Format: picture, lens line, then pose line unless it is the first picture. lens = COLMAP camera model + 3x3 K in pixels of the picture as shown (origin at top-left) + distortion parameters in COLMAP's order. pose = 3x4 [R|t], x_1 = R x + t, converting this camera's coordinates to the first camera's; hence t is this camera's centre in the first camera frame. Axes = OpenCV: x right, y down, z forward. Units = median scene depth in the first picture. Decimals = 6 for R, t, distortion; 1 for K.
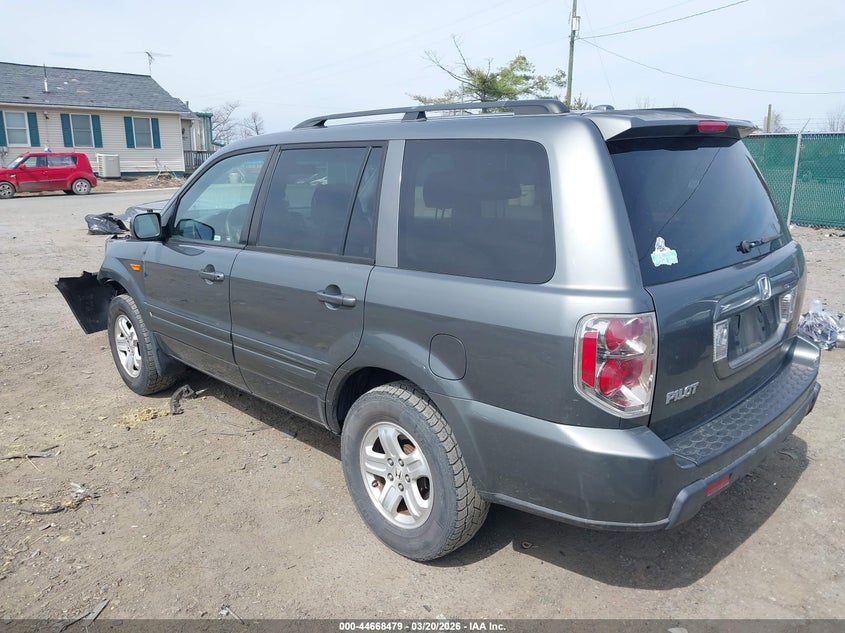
lens RADIAL K [[651.9, 0, 422.5], [0, 651.9, 316.5], [0, 0, 1]] dist [-0.004709, -0.000274]
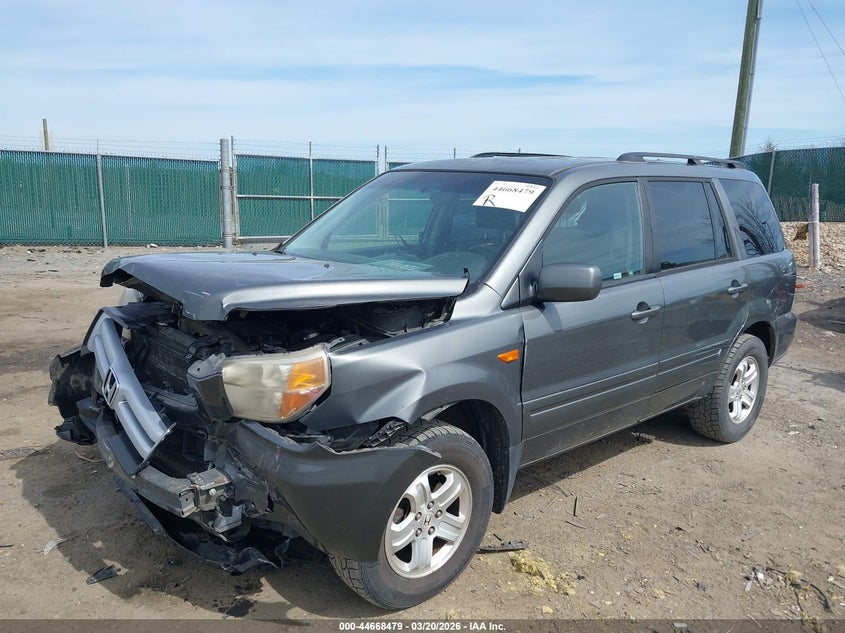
lens RADIAL K [[651.9, 0, 422.5], [0, 651.9, 316.5], [0, 0, 1]] dist [-0.004709, -0.000274]
pose [[0.093507, -0.211555, 0.972883, -1.256794], [0.212788, 0.958832, 0.188048, -0.303258], [-0.972614, 0.189434, 0.134674, 1.178926]]
